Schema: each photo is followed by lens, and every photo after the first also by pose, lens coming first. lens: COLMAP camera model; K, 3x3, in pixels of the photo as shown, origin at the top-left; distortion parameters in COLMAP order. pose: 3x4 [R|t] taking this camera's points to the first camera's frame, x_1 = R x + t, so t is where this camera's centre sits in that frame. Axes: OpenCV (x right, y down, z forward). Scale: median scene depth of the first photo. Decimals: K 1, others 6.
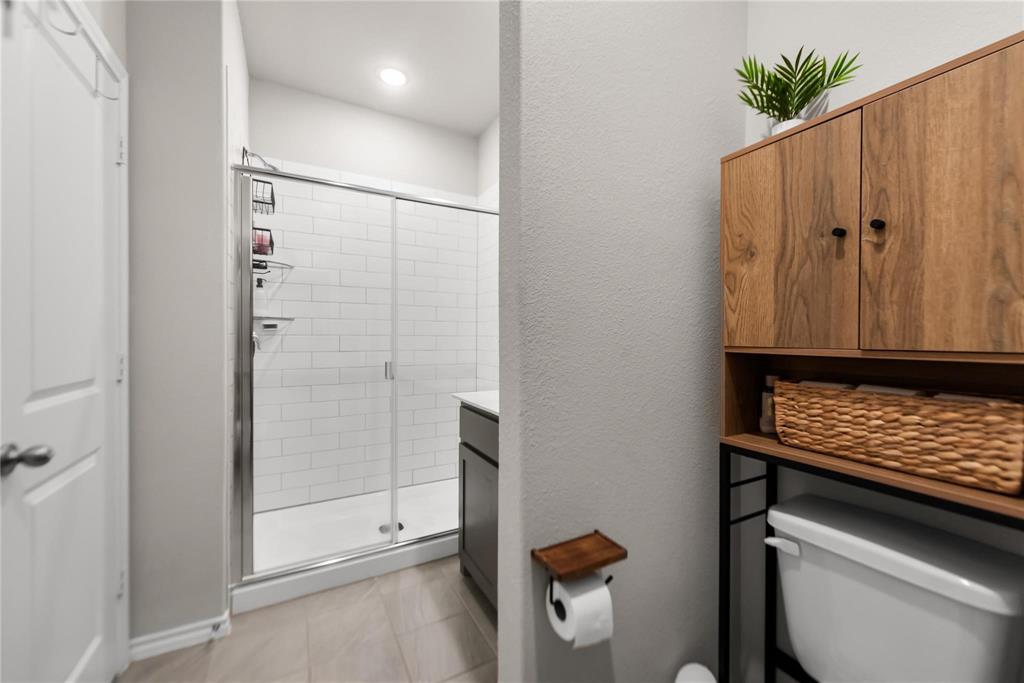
lens RADIAL K [[401.2, 0, 514.9], [0, 401.2, 341.2], [0, 0, 1]] dist [0.002470, -0.000091]
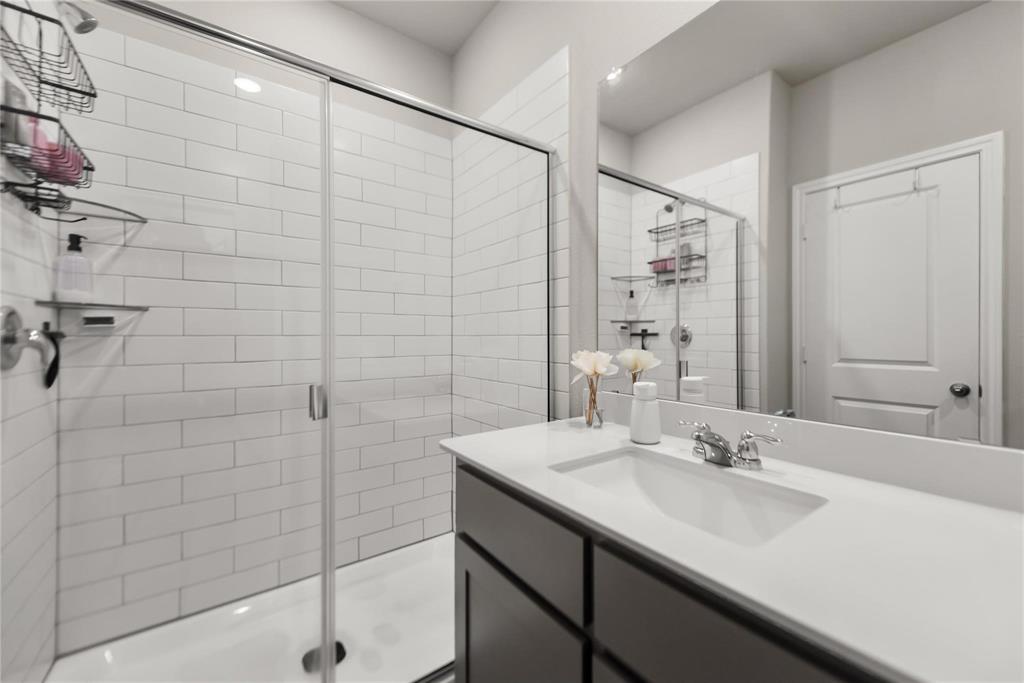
lens RADIAL K [[401.2, 0, 508.8], [0, 401.2, 336.1], [0, 0, 1]] dist [0.002470, -0.000091]
pose [[0.991457, -0.005220, 0.130330, -0.107903], [0.006426, 0.999940, -0.008829, -0.006534], [-0.130276, 0.009591, 0.991431, 0.361754]]
